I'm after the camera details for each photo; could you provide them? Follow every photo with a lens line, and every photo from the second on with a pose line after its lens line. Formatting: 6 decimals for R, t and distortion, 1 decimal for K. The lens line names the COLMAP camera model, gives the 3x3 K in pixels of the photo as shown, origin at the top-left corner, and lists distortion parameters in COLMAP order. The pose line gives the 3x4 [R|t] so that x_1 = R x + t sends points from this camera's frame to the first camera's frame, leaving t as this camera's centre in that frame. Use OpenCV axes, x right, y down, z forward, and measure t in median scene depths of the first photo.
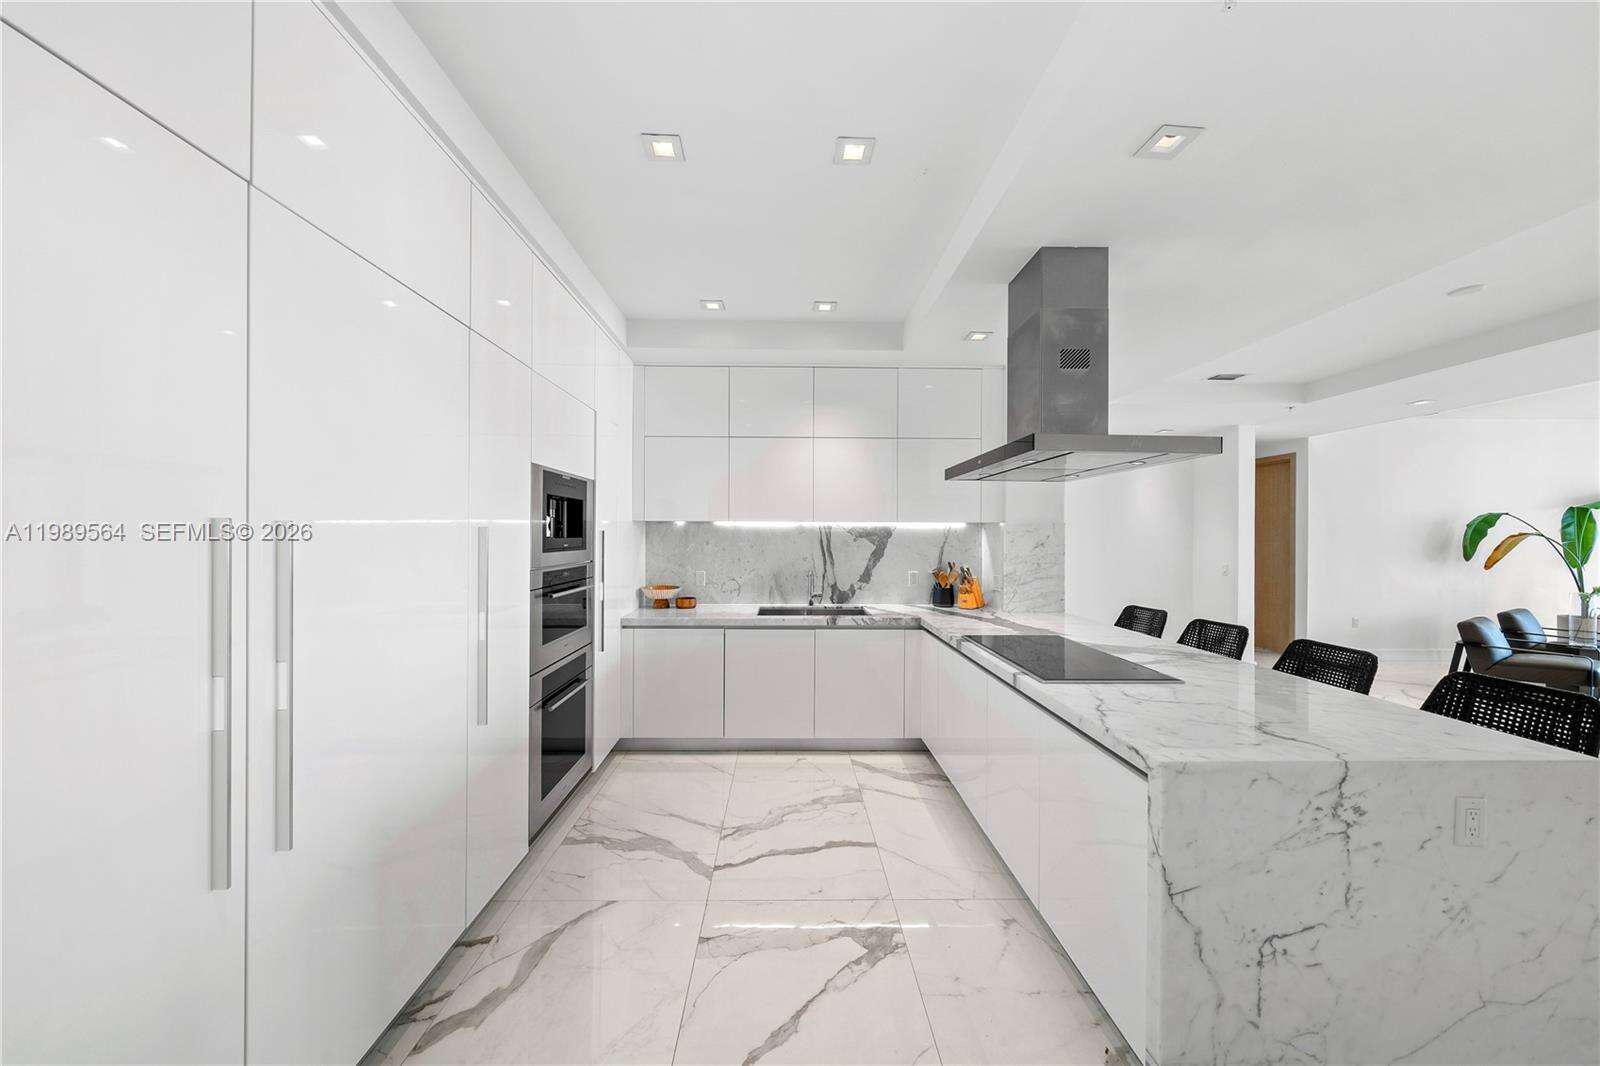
lens RADIAL K [[547.4, 0, 798.6], [0, 547.4, 534.5], [0, 0, 1]] dist [-0.000111, -0.000586]
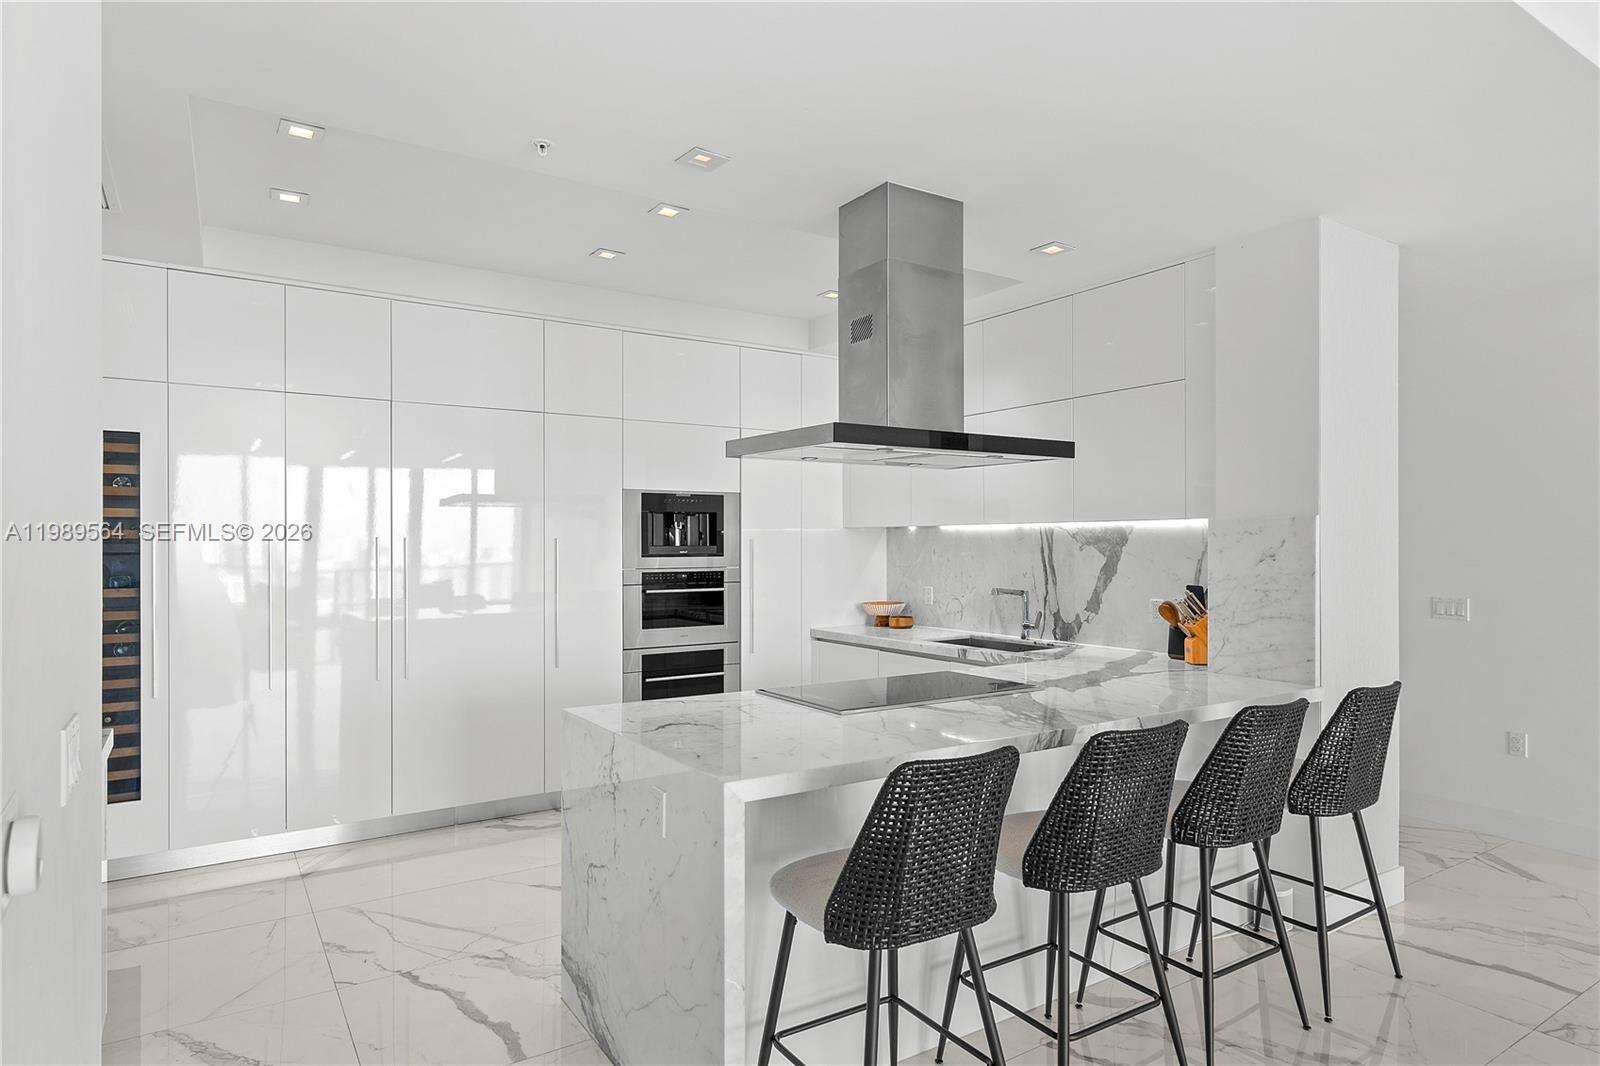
lens RADIAL K [[949.1, 0, 793.0], [0, 949.1, 544.1], [0, 0, 1]] dist [-0.003477, -0.000252]
pose [[0.515314, -0.004801, -0.856988, 0.928948], [0.004528, 0.999986, -0.002879, 0.006424], [0.856990, -0.002396, 0.515328, 0.090435]]
